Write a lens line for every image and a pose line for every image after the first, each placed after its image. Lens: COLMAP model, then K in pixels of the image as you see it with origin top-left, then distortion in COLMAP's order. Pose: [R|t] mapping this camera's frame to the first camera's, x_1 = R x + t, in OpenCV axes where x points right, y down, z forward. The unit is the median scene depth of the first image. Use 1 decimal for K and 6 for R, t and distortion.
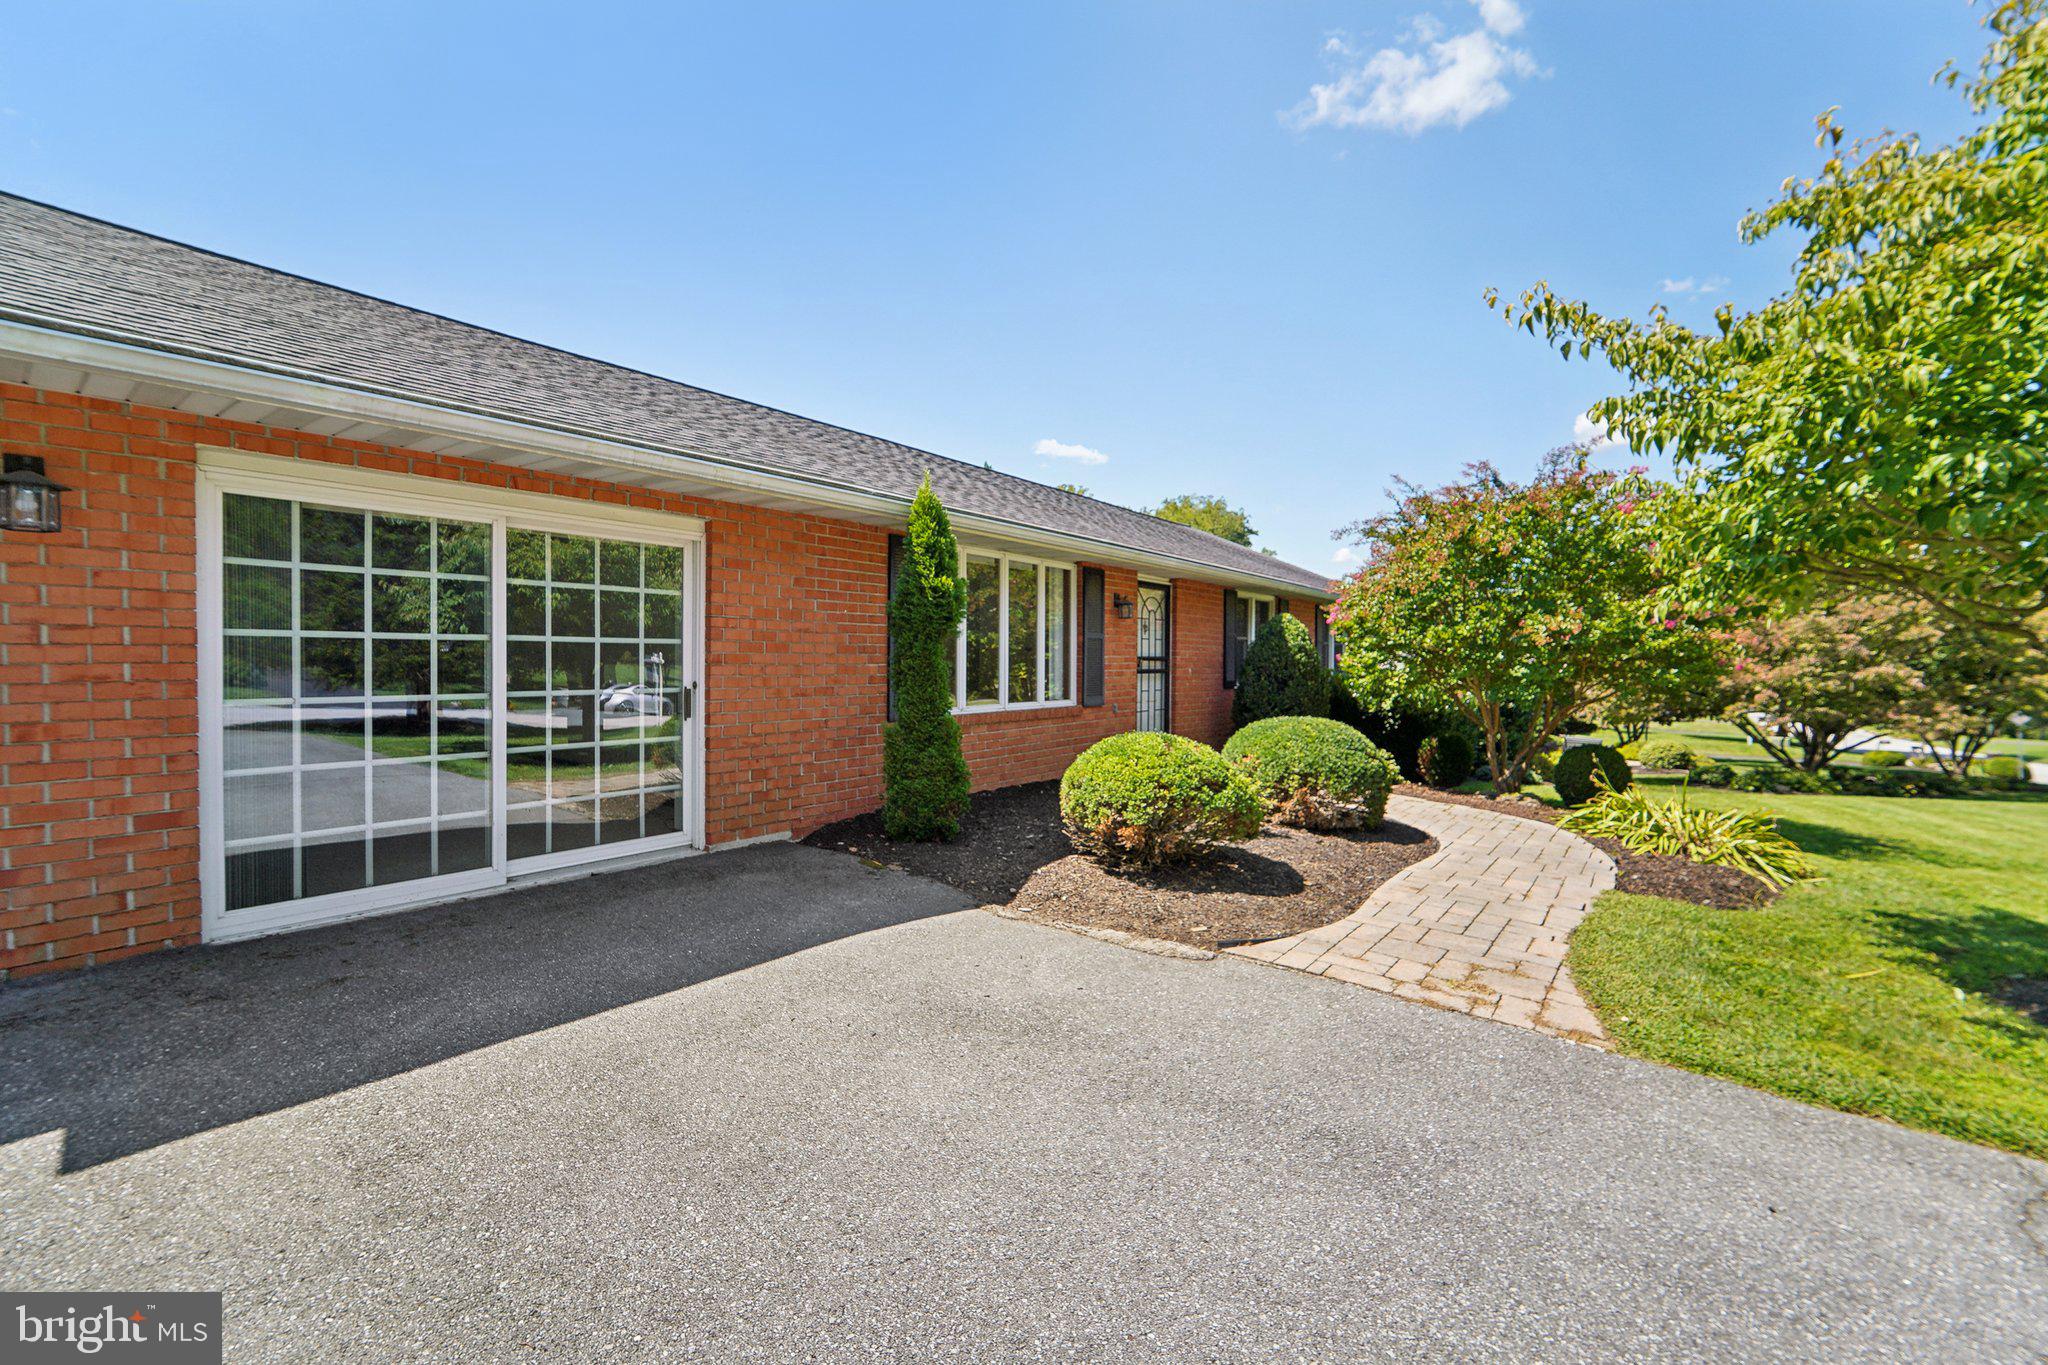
lens RADIAL K [[845.8, 0, 1013.8], [0, 845.8, 664.3], [0, 0, 1]] dist [-0.001987, -0.000572]
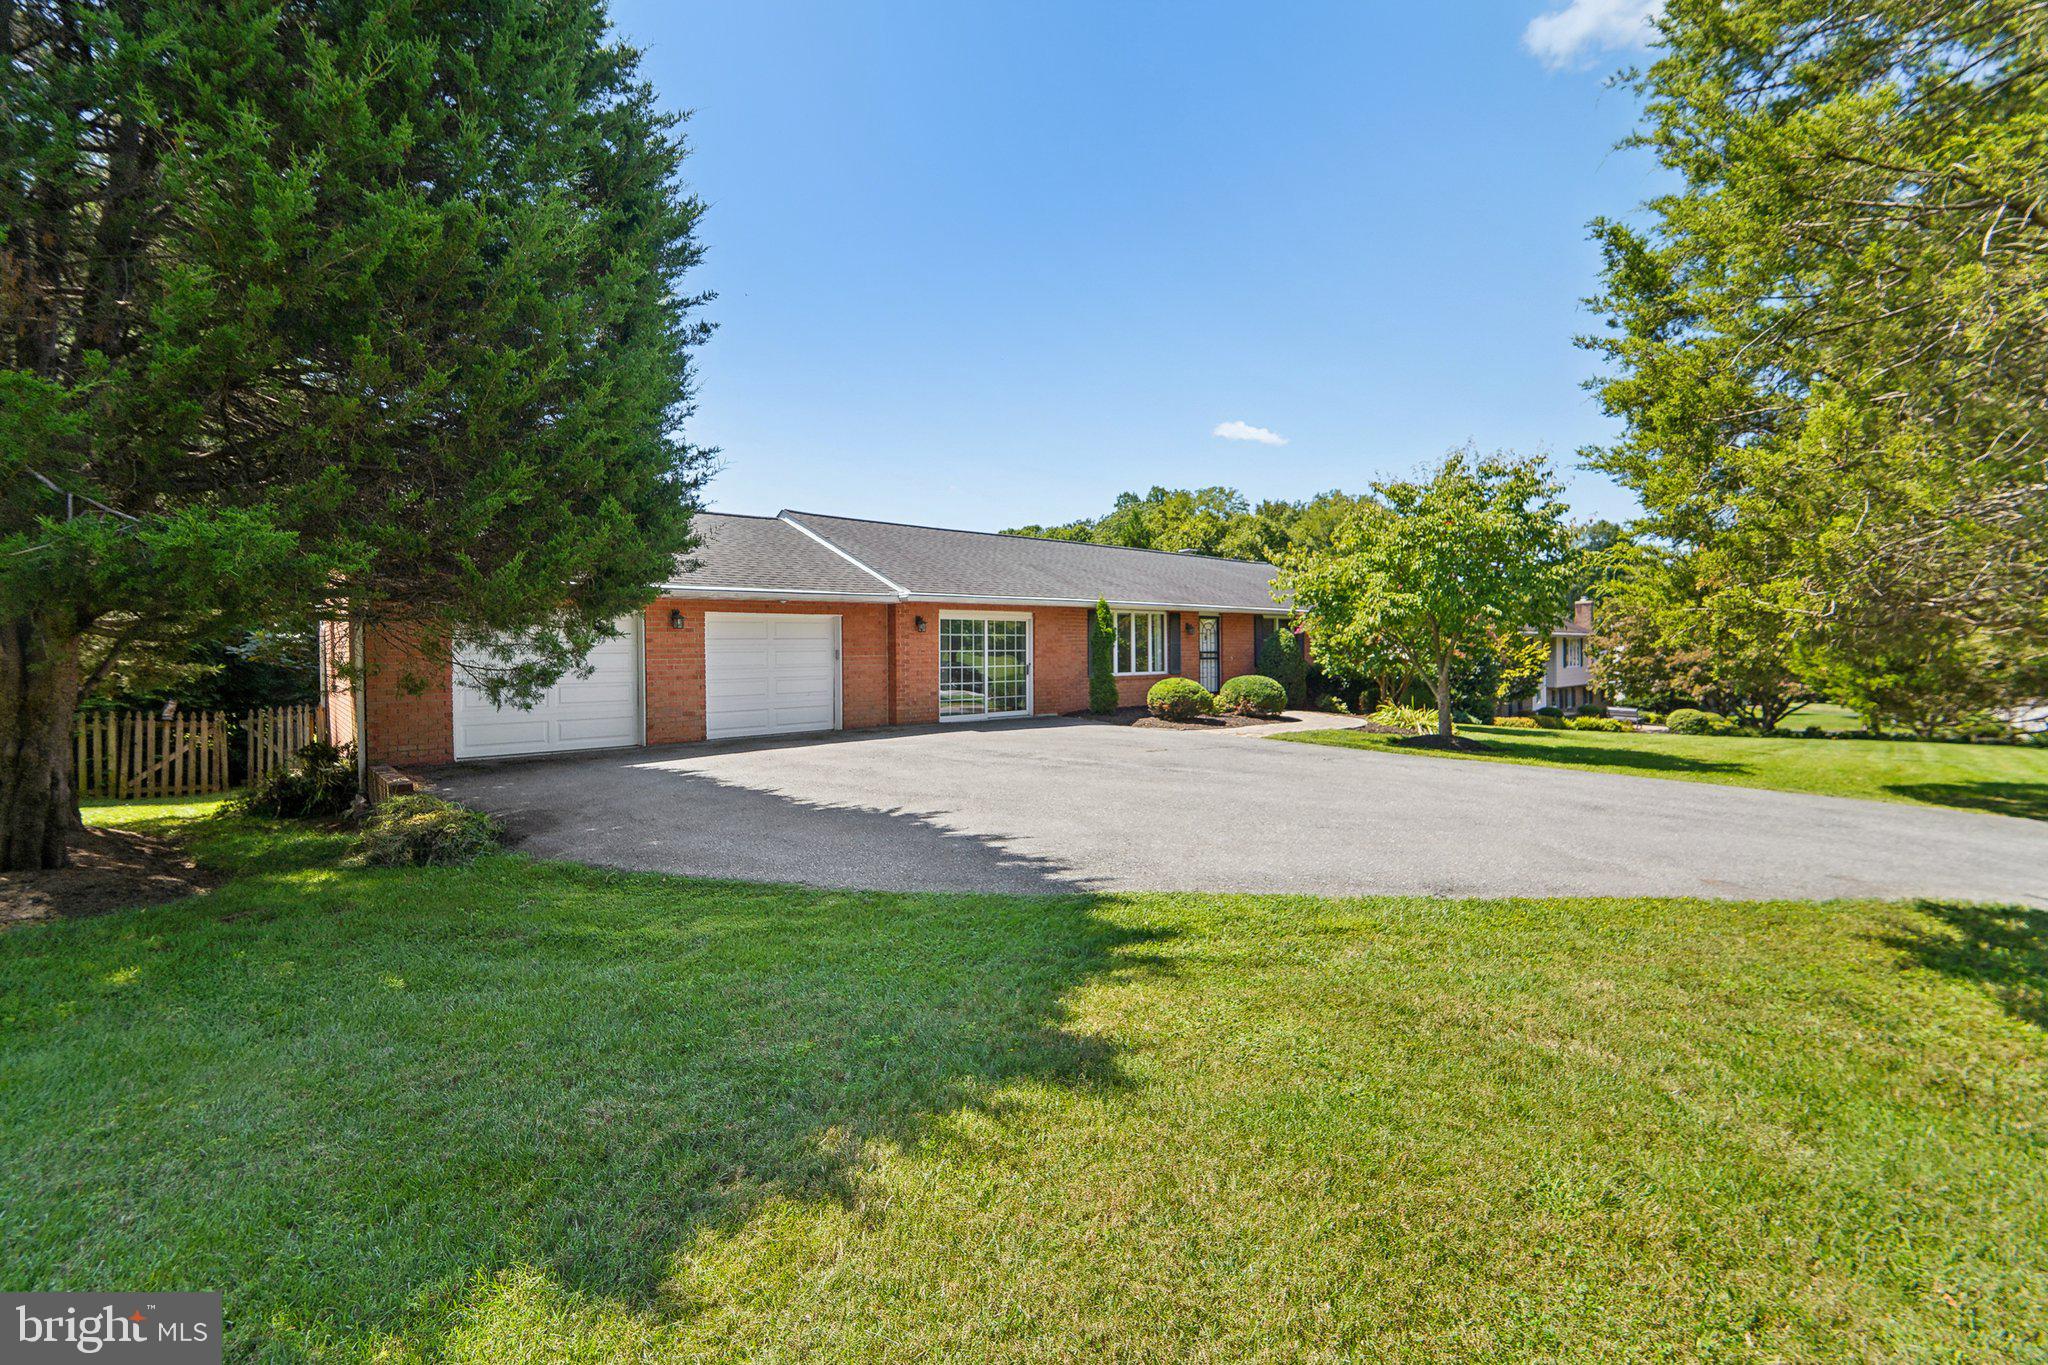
lens RADIAL K [[845.8, 0, 1013.8], [0, 845.8, 664.3], [0, 0, 1]] dist [-0.001987, -0.000572]
pose [[0.982413, -0.014489, -0.186158, 0.138162], [0.015756, 0.999862, 0.005332, 0.006372], [0.186055, -0.008172, 0.982505, -1.945563]]
